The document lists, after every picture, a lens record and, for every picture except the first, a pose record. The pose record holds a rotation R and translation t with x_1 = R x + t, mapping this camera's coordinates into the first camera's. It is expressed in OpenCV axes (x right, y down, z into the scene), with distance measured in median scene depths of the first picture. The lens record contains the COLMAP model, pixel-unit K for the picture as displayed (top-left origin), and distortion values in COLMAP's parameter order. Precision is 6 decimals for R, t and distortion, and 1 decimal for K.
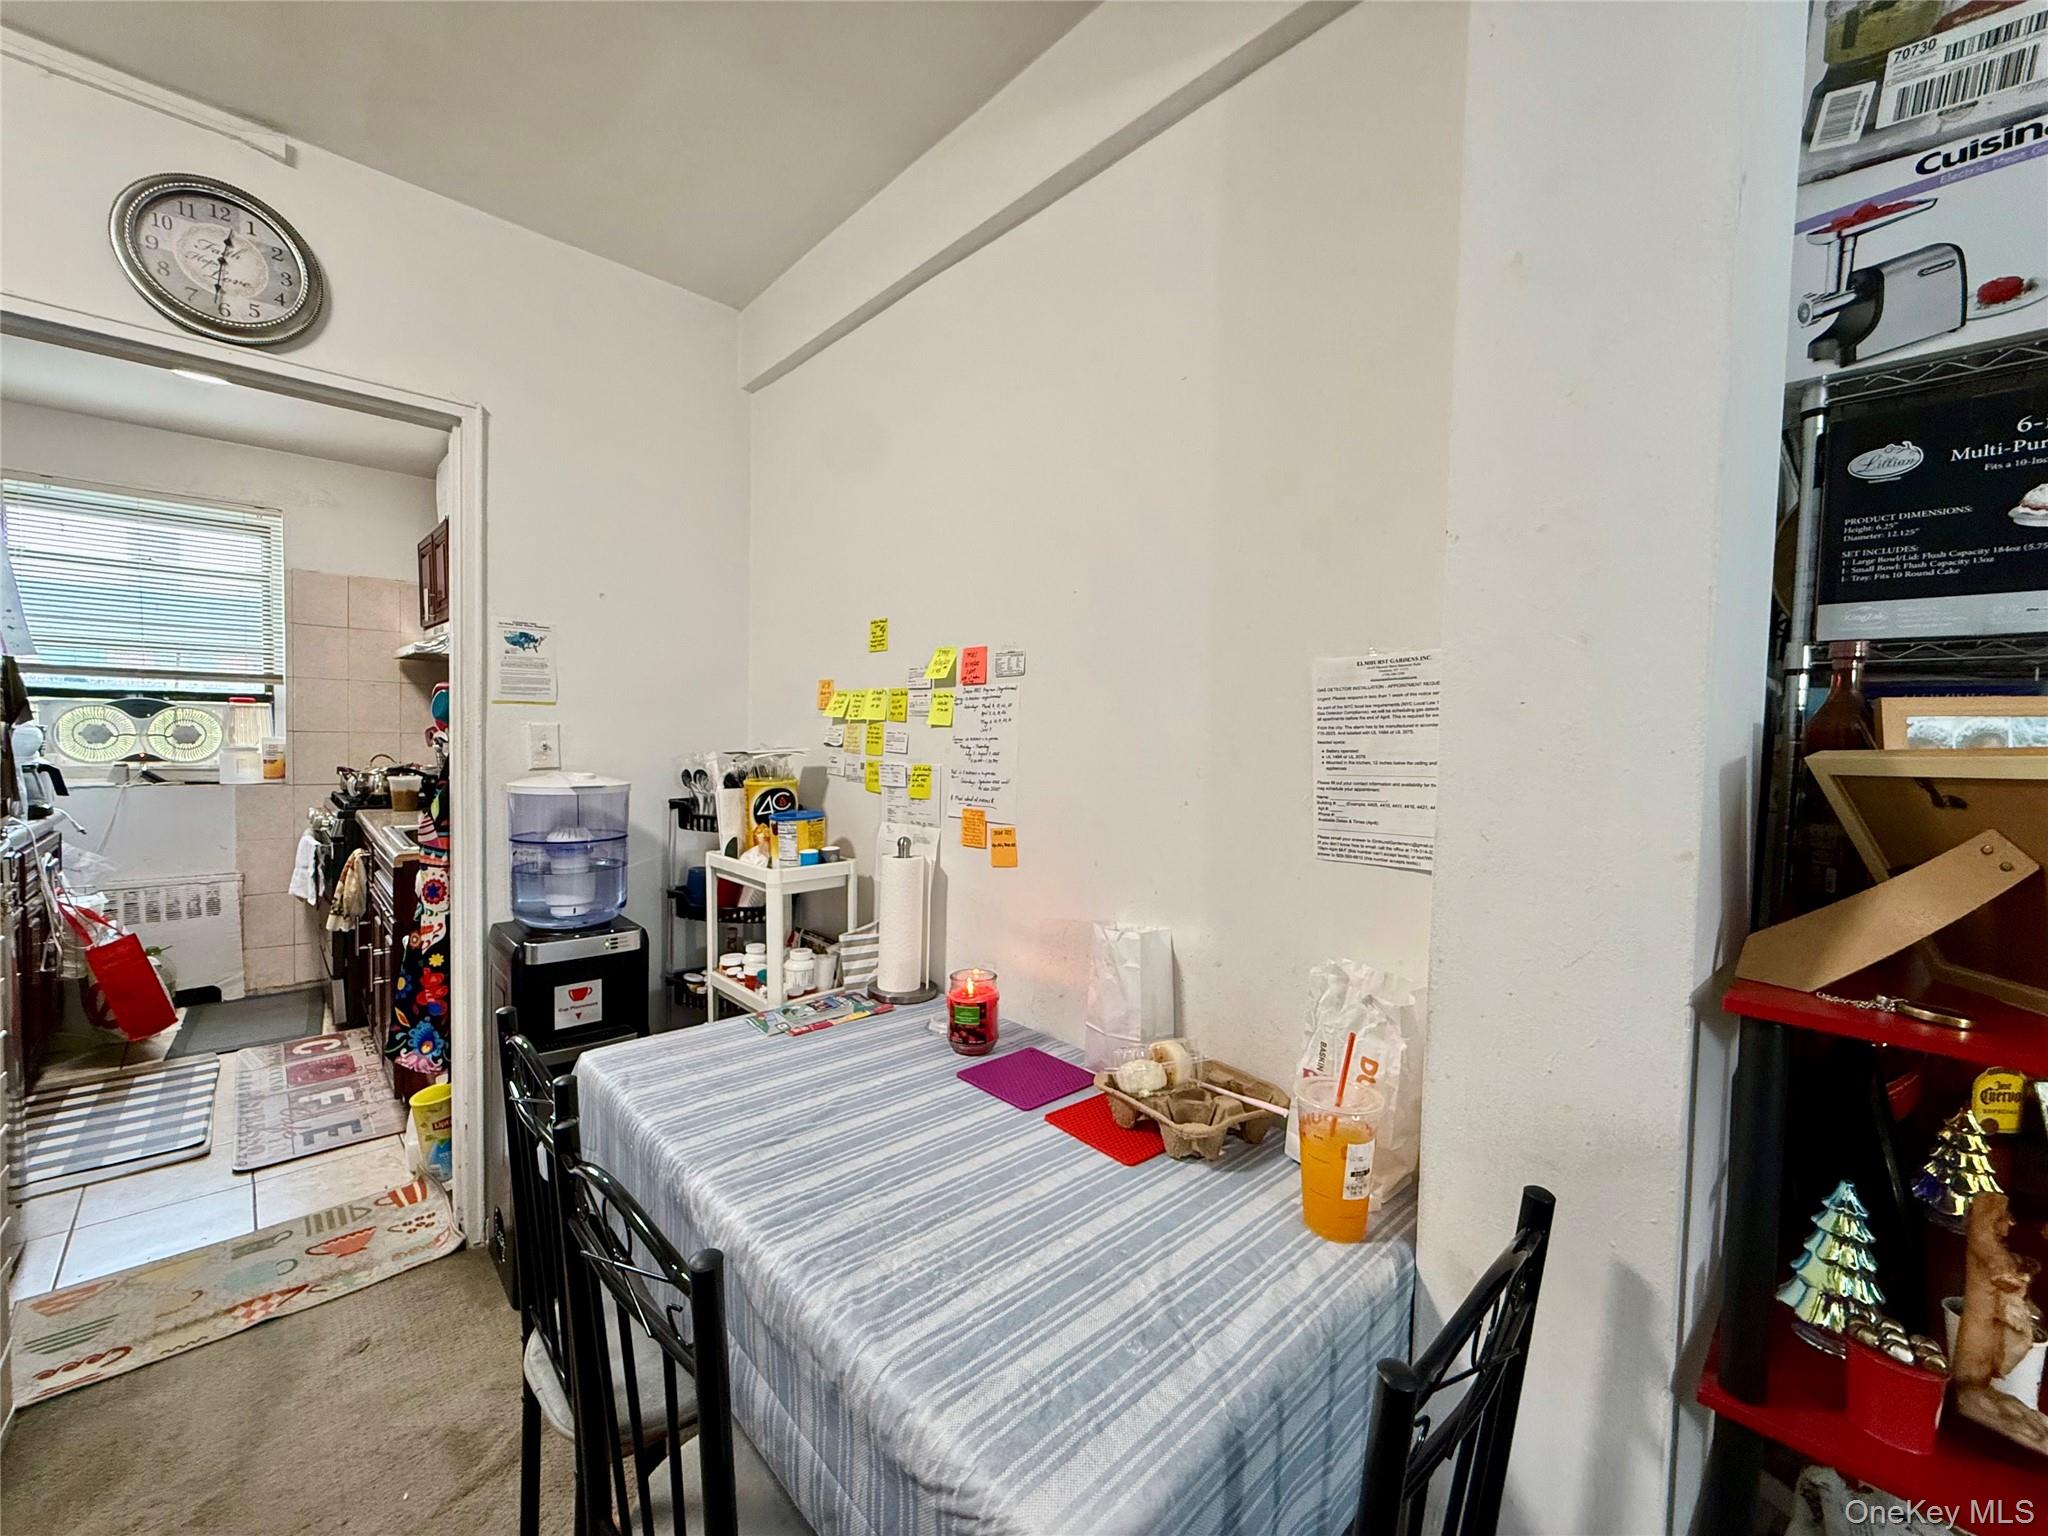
lens RADIAL K [[818.0, 0, 1024.4], [0, 818.0, 769.9], [0, 0, 1]] dist [-0.001541, -0.000244]
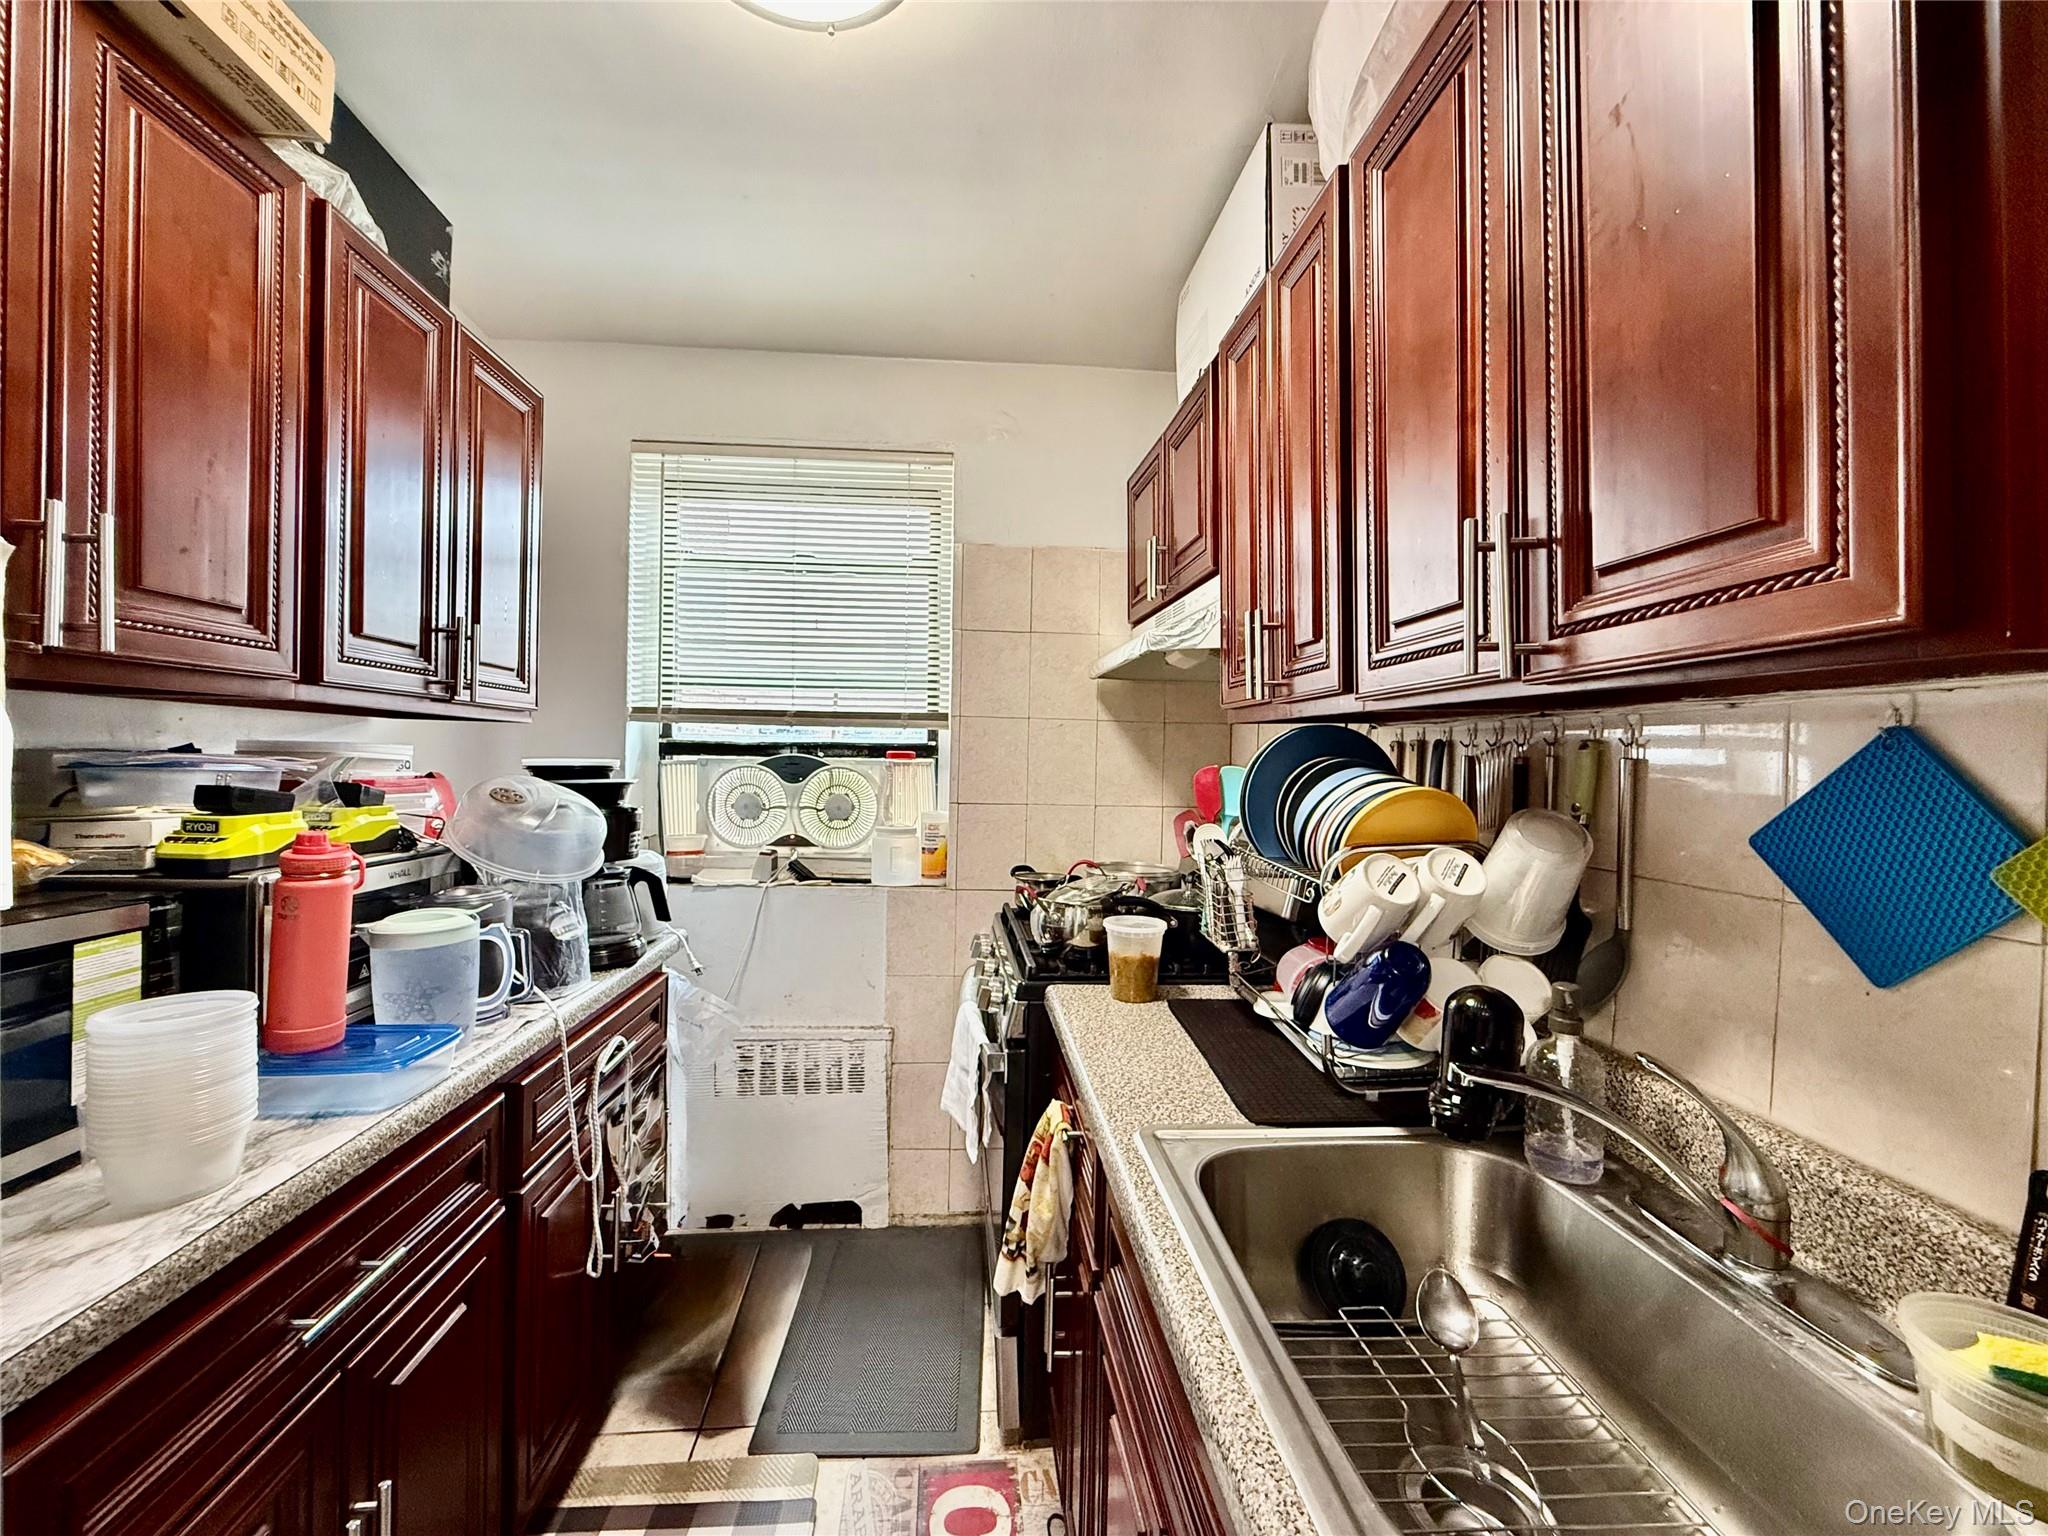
lens RADIAL K [[818.0, 0, 1016.8], [0, 818.0, 752.9], [0, 0, 1]] dist [-0.001541, -0.000244]
pose [[0.783273, -0.012690, -0.621548, -0.498034], [-0.025104, 0.998330, -0.052019, -0.056956], [0.621171, 0.056349, 0.781647, 0.568085]]
